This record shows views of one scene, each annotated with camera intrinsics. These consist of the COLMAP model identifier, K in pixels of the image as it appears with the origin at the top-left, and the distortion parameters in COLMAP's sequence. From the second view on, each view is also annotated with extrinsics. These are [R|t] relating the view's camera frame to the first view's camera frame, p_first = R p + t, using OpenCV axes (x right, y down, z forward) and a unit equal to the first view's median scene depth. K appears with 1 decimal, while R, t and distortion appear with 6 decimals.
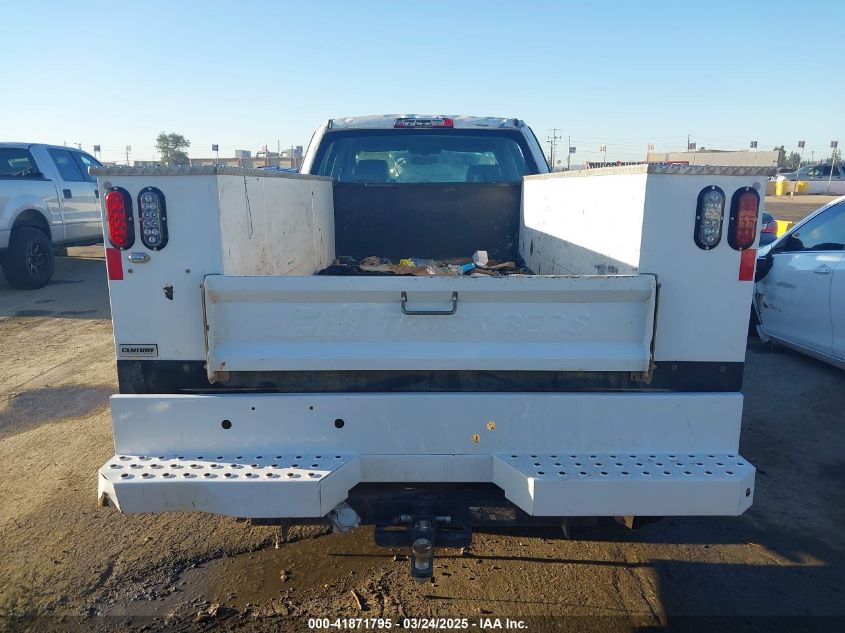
lens RADIAL K [[665.0, 0, 418.8], [0, 665.0, 329.7], [0, 0, 1]] dist [0.002566, -0.002441]
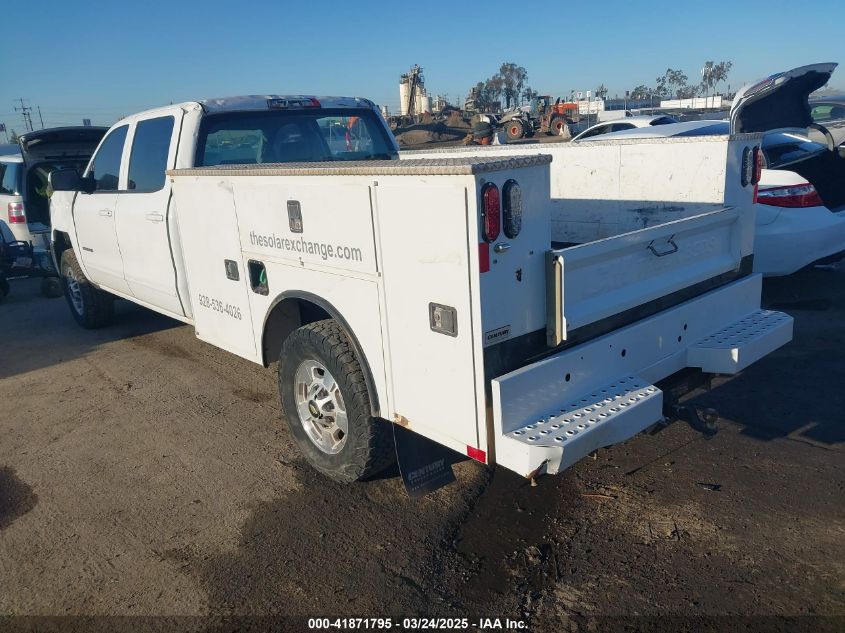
lens RADIAL K [[665.0, 0, 418.8], [0, 665.0, 329.7], [0, 0, 1]] dist [0.002566, -0.002441]
pose [[0.748872, -0.230318, 0.621405, -1.171516], [0.202442, 0.972349, 0.116424, -0.126299], [-0.631037, 0.038612, 0.774791, 0.257383]]
